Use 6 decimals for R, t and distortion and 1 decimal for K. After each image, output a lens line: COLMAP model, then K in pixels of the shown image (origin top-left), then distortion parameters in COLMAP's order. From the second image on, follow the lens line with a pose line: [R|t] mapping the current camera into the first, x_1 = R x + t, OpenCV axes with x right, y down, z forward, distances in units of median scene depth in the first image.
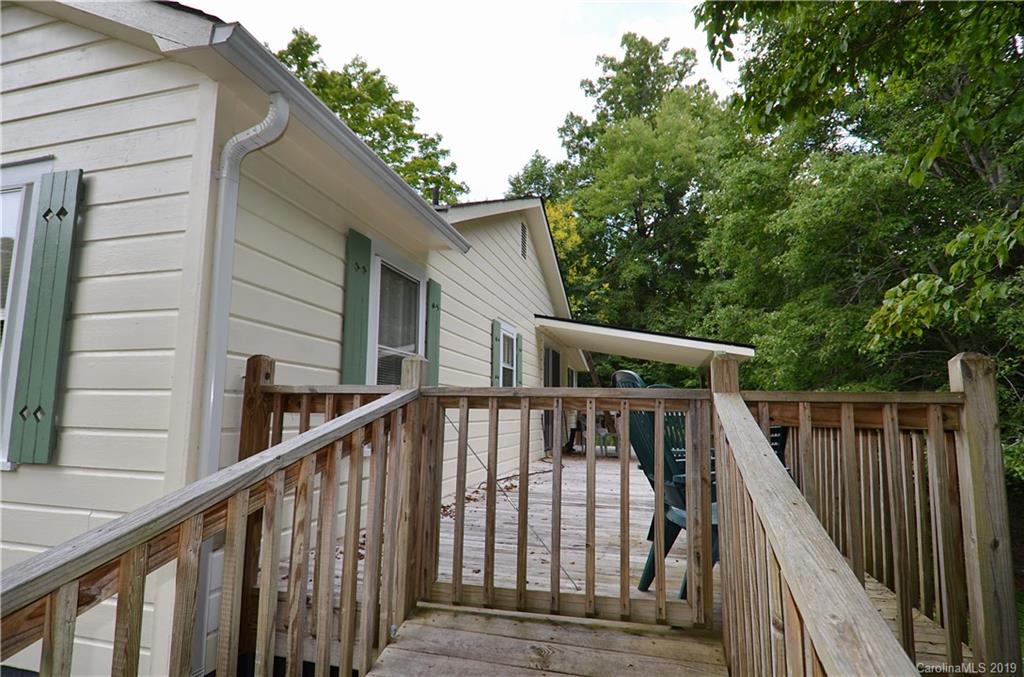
lens RADIAL K [[531.8, 0, 512.0], [0, 531.8, 338.5], [0, 0, 1]] dist [-0.001324, -0.000731]
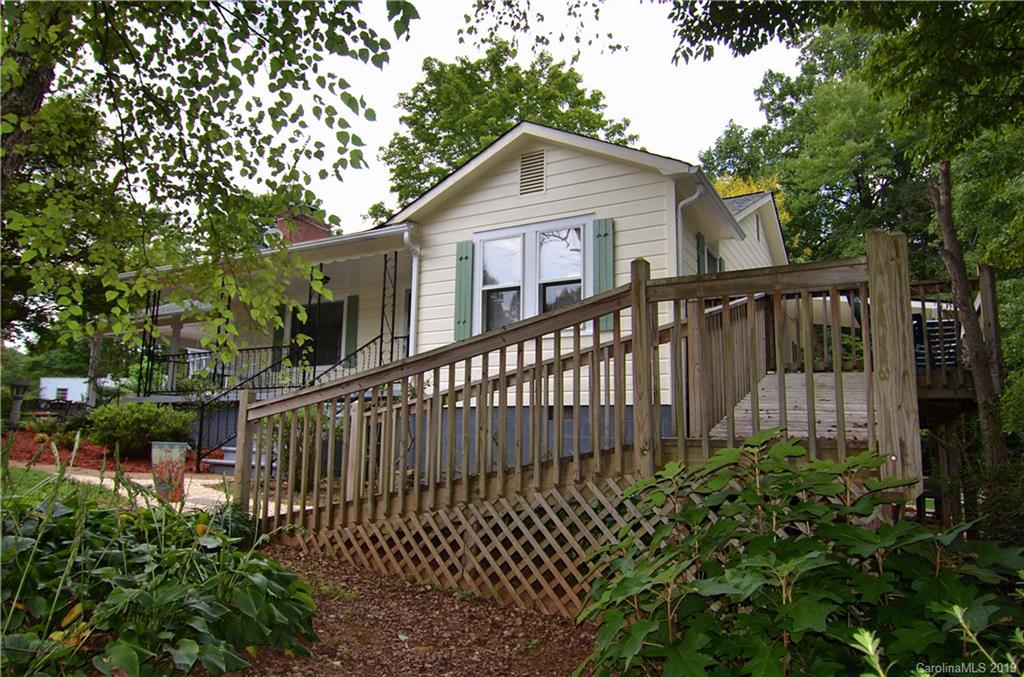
lens RADIAL K [[666.9, 0, 512.0], [0, 666.9, 338.5], [0, 0, 1]] dist [-0.001118, -0.001693]
pose [[0.966532, -0.032938, -0.254421, -0.034936], [0.028290, 0.999360, -0.021909, 0.022000], [0.254980, 0.013978, 0.966845, -0.155076]]
